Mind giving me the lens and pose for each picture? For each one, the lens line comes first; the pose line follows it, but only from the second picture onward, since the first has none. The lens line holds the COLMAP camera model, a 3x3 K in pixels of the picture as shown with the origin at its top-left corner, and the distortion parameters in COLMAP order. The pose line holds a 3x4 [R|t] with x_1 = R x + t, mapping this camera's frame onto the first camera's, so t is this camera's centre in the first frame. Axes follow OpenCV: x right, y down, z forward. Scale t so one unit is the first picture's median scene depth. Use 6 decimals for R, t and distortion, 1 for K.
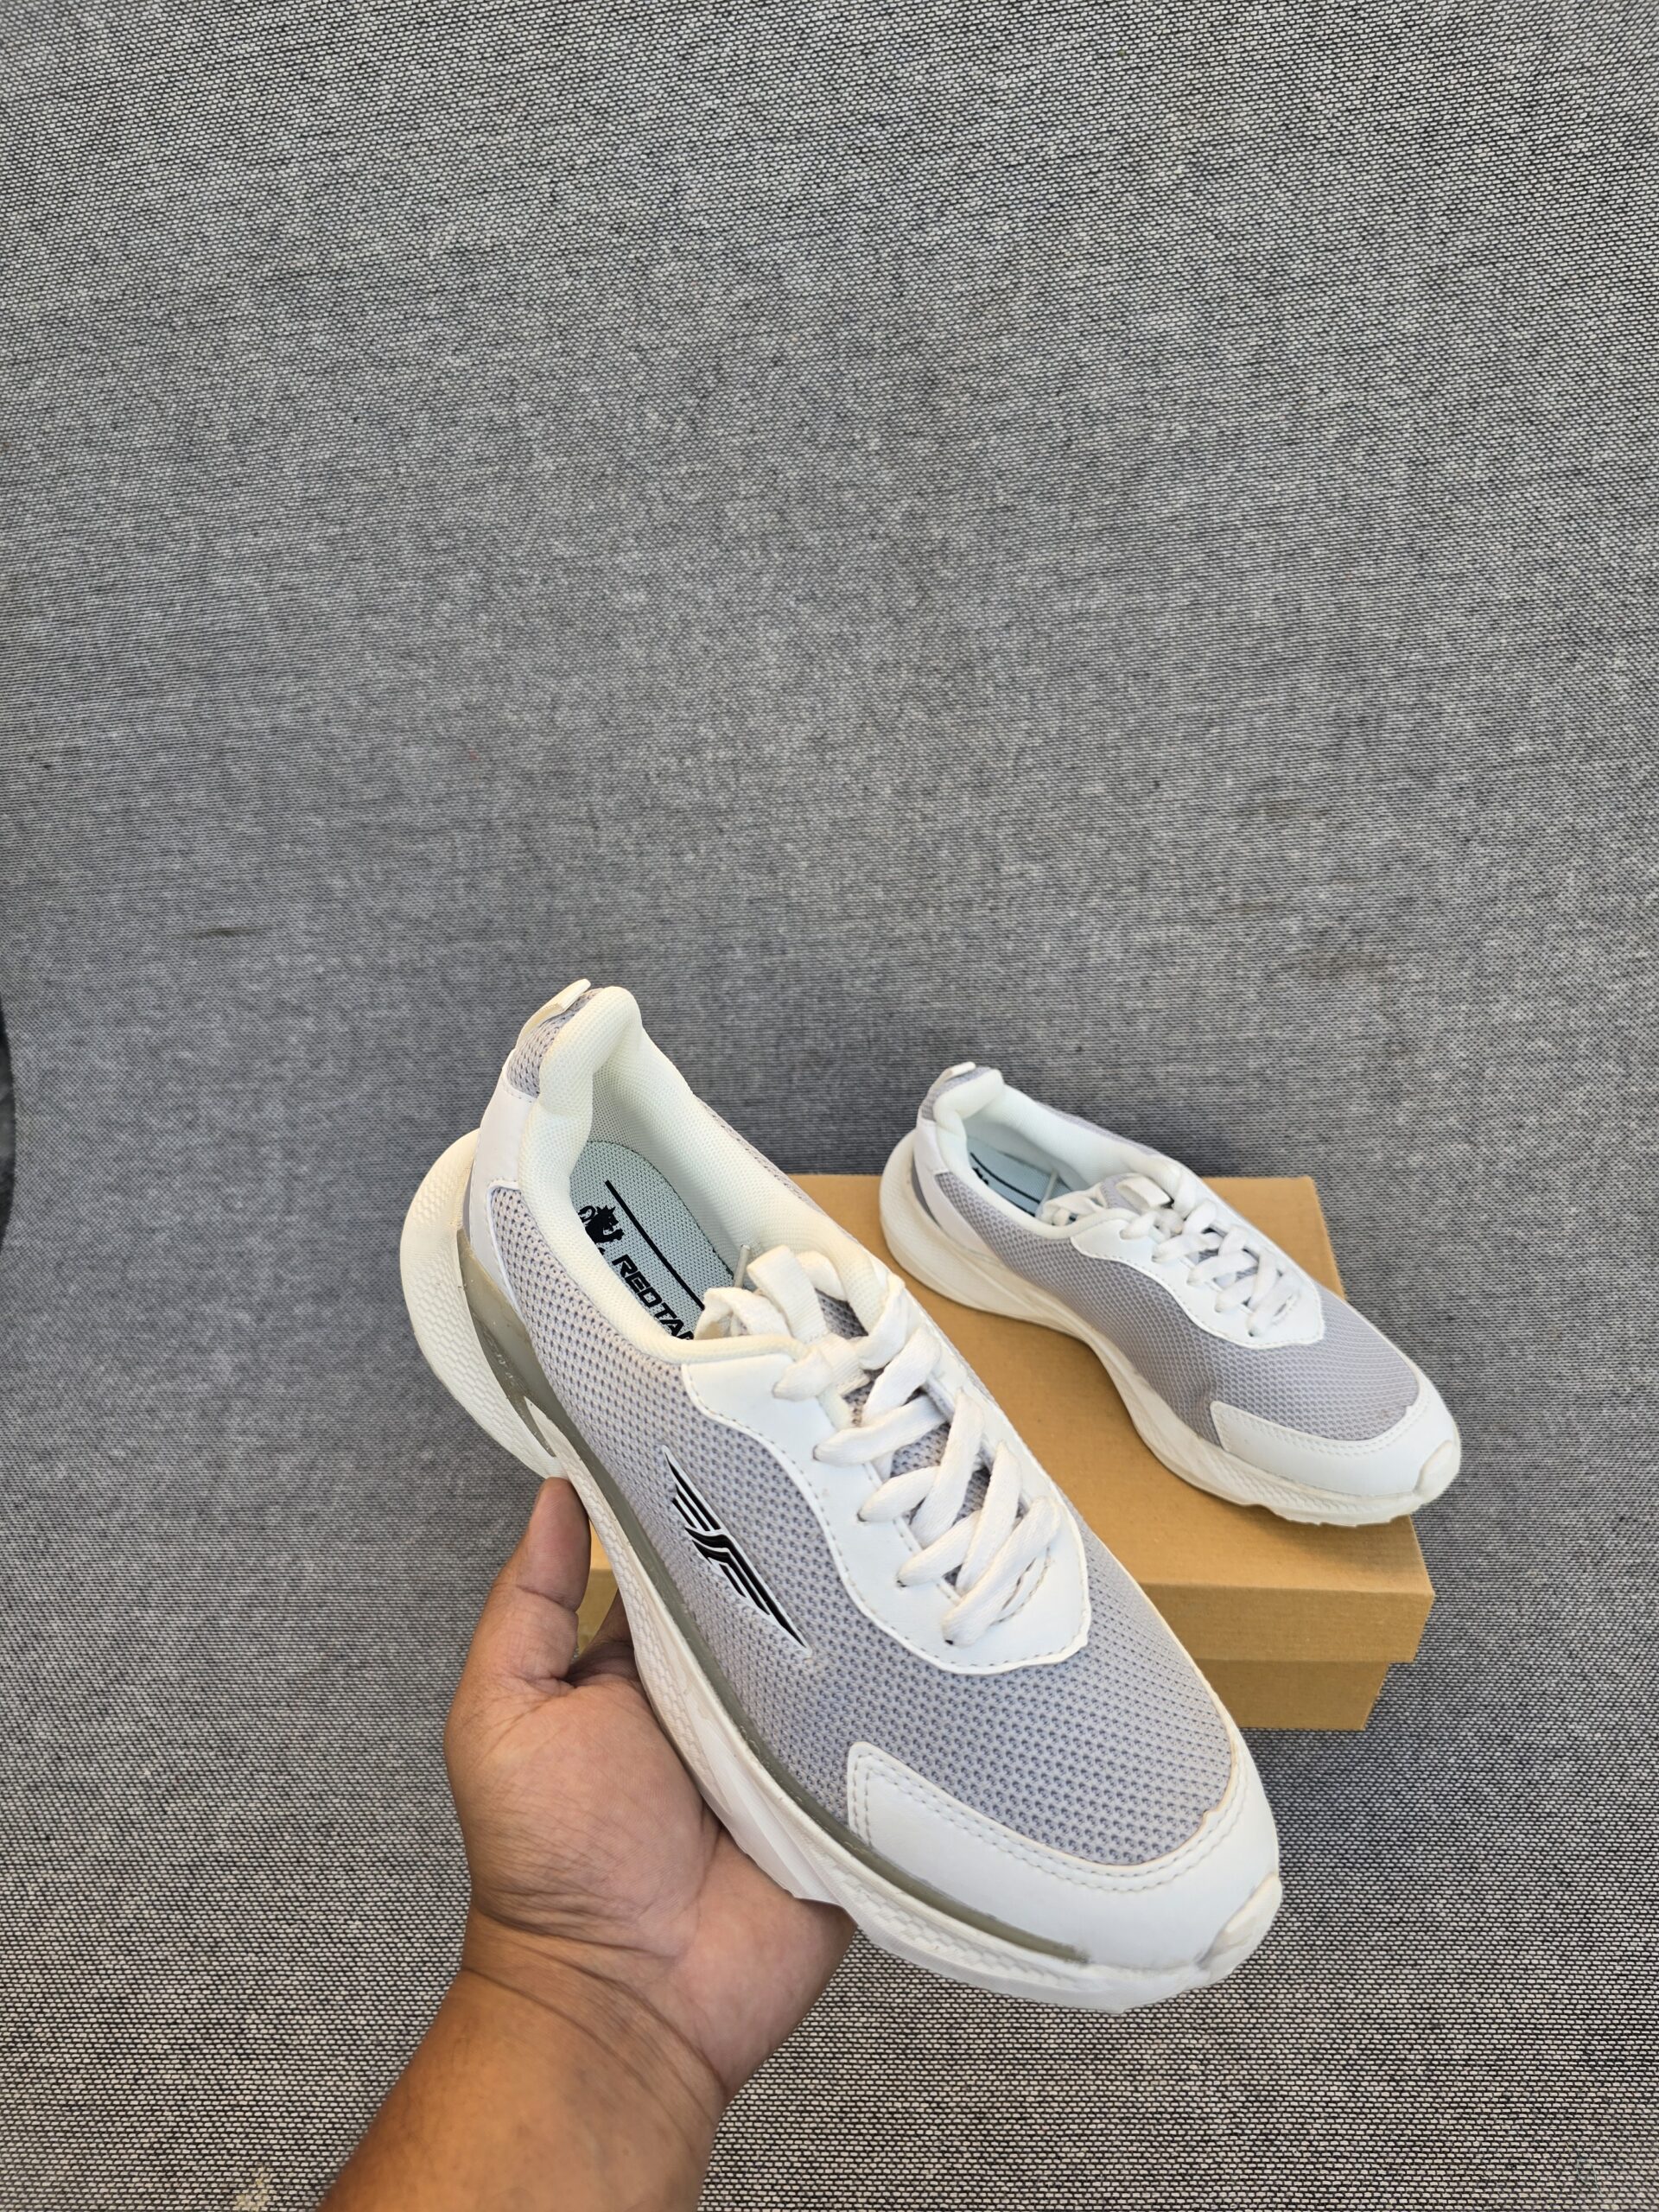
lens RADIAL K [[1499.4, 0, 817.0], [0, 1499.4, 1097.5], [0, 0, 1]] dist [0.035307, -0.050545]
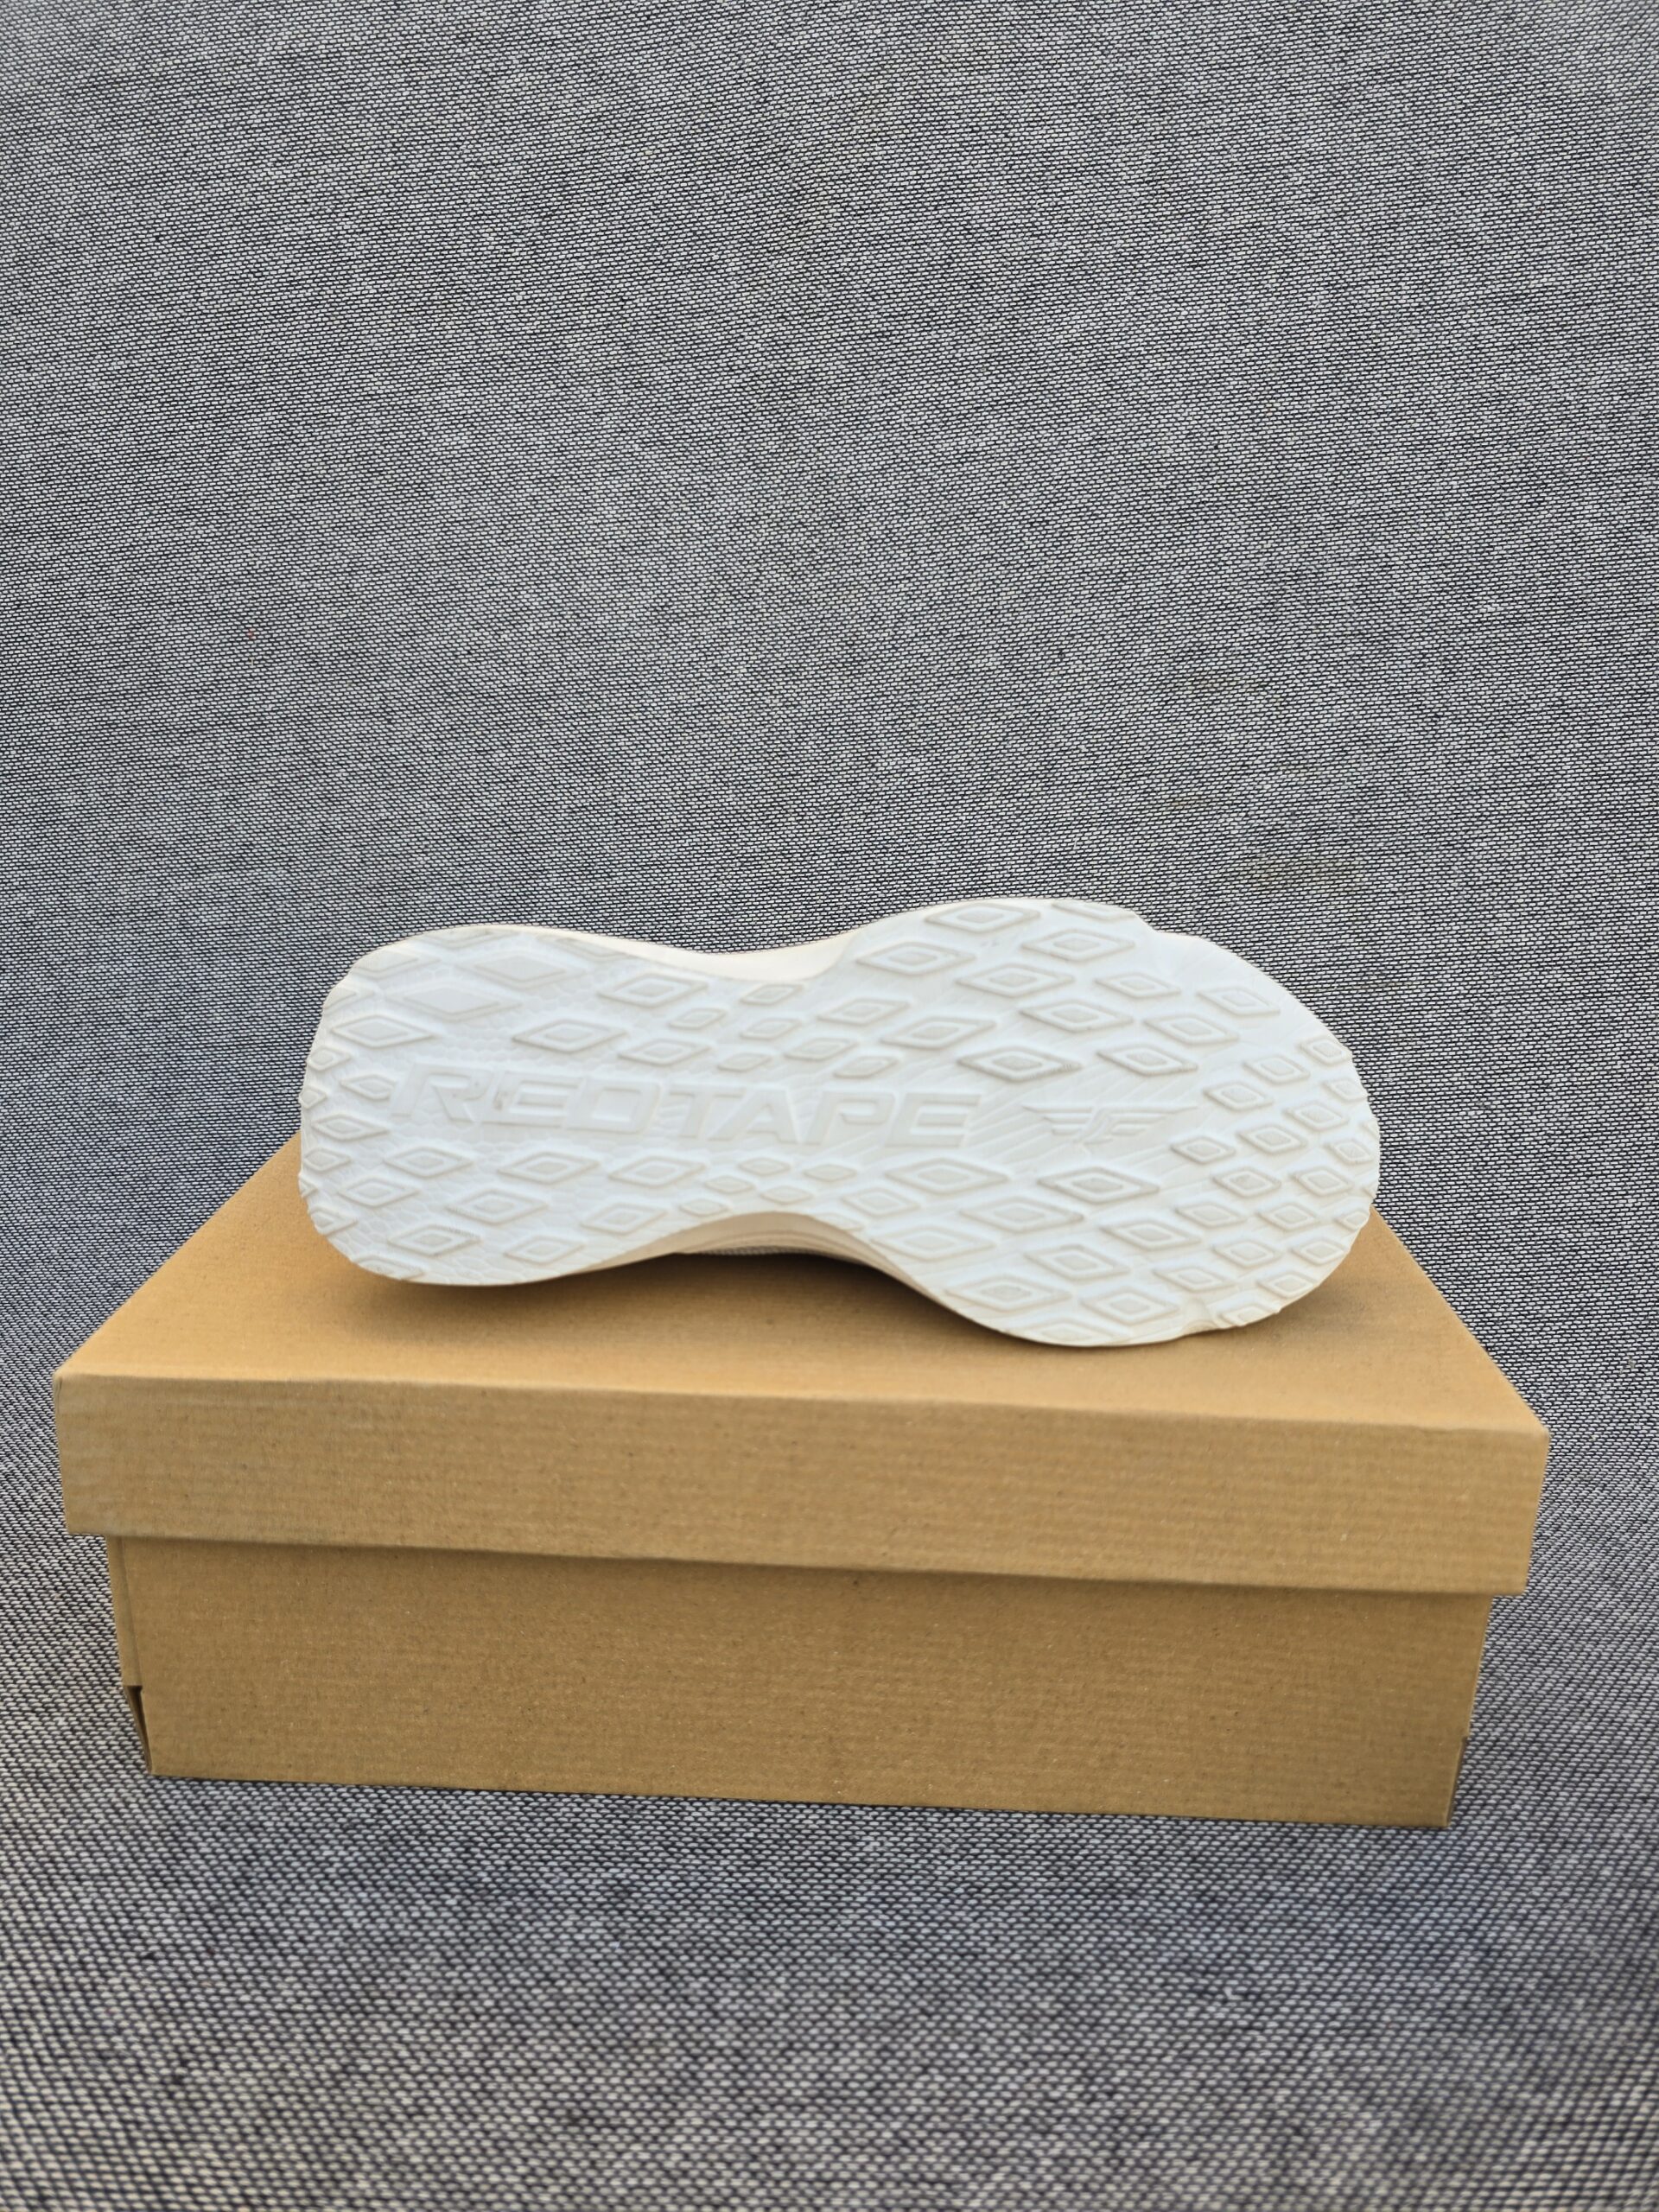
lens RADIAL K [[1498.8, 0, 812.1], [0, 1498.8, 1098.3], [0, 0, 1]] dist [0.036694, -0.039444]
pose [[0.998644, 0.042625, 0.029901, 0.074380], [-0.029408, 0.935669, -0.351651, 0.323105], [-0.042966, 0.350294, 0.935654, 0.314942]]
